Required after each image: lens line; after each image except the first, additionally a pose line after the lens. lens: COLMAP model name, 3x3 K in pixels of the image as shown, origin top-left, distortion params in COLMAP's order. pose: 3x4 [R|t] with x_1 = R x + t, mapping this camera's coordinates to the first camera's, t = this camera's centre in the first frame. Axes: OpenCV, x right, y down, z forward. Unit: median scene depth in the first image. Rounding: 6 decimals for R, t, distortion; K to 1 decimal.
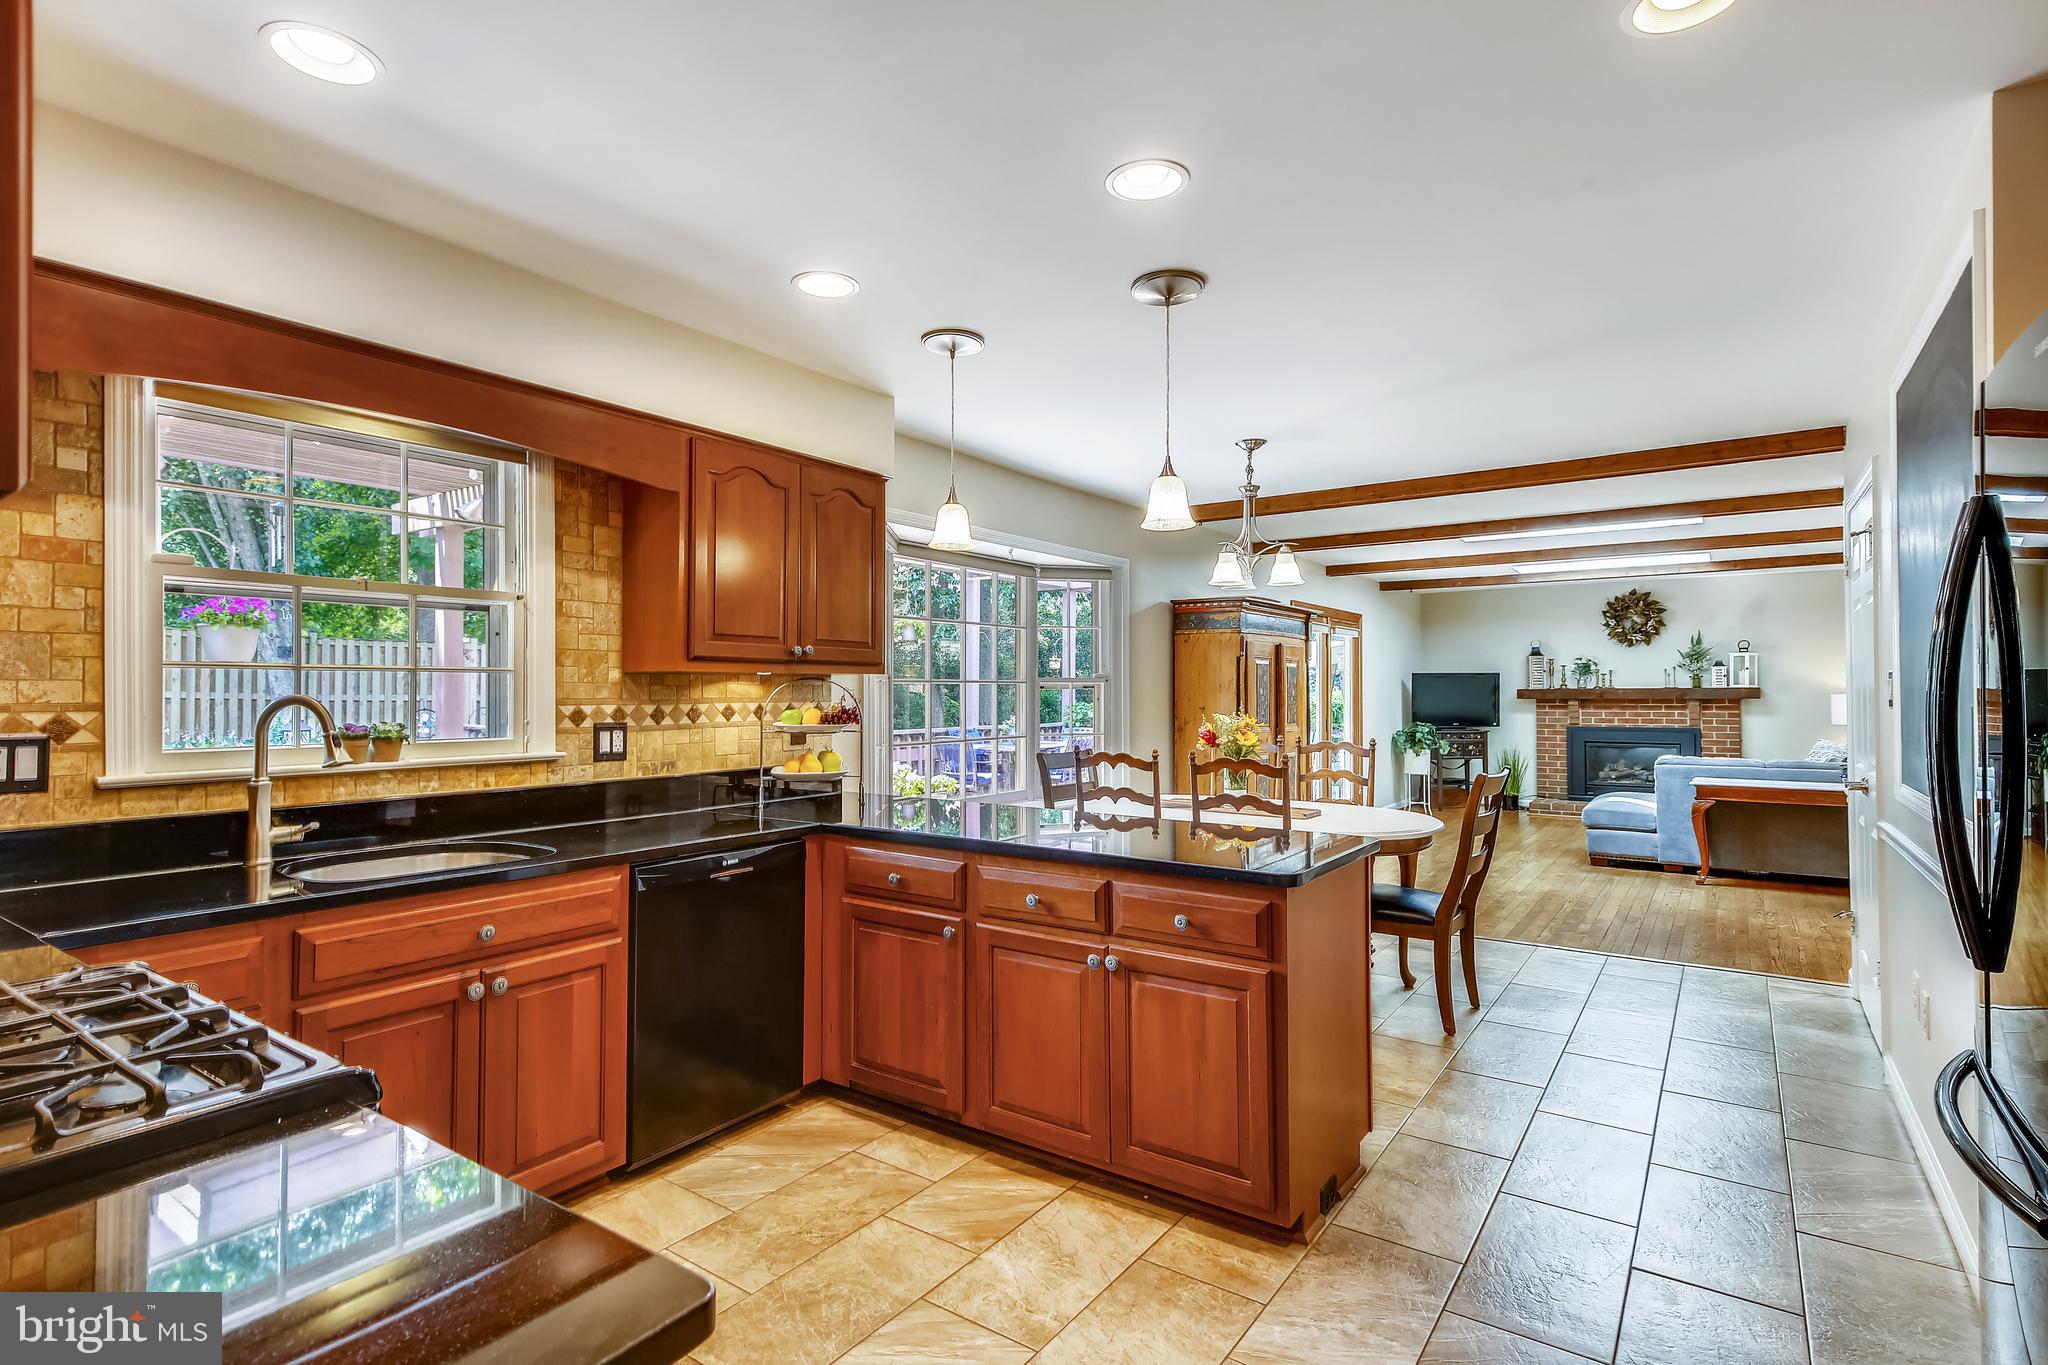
lens RADIAL K [[1019.7, 0, 1017.4], [0, 1019.7, 673.4], [0, 0, 1]] dist [0.001186, -0.000224]
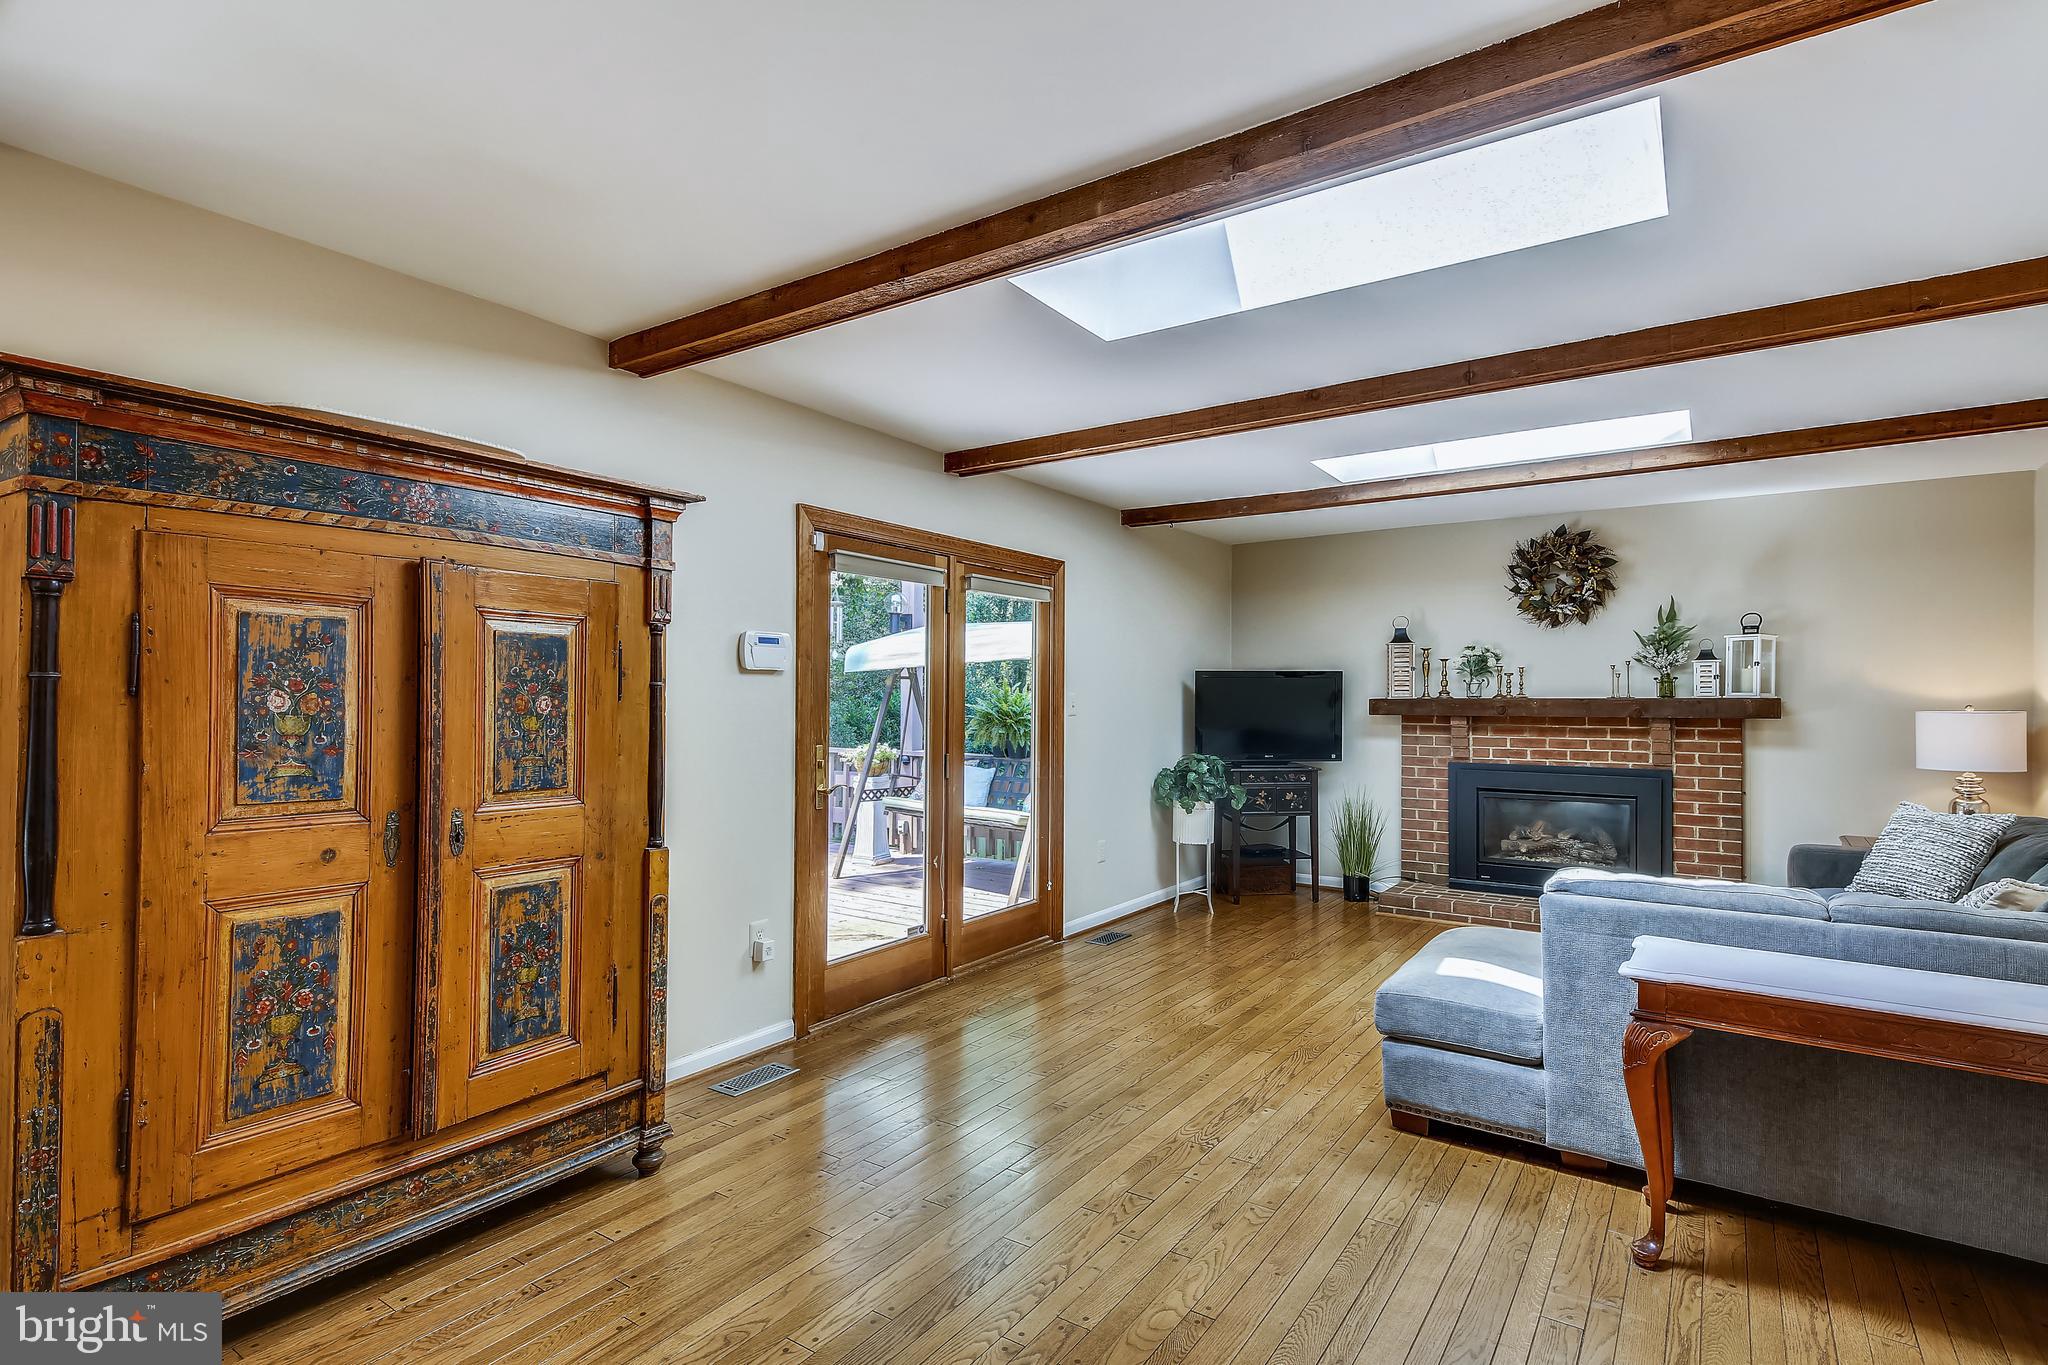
lens RADIAL K [[1019.7, 0, 1027.8], [0, 1019.7, 692.7], [0, 0, 1]] dist [0.001186, -0.000224]
pose [[0.999841, 0.006123, 0.016720, 0.293840], [-0.006314, 0.999915, 0.011367, 0.006802], [-0.016649, -0.011471, 0.999796, 0.428282]]
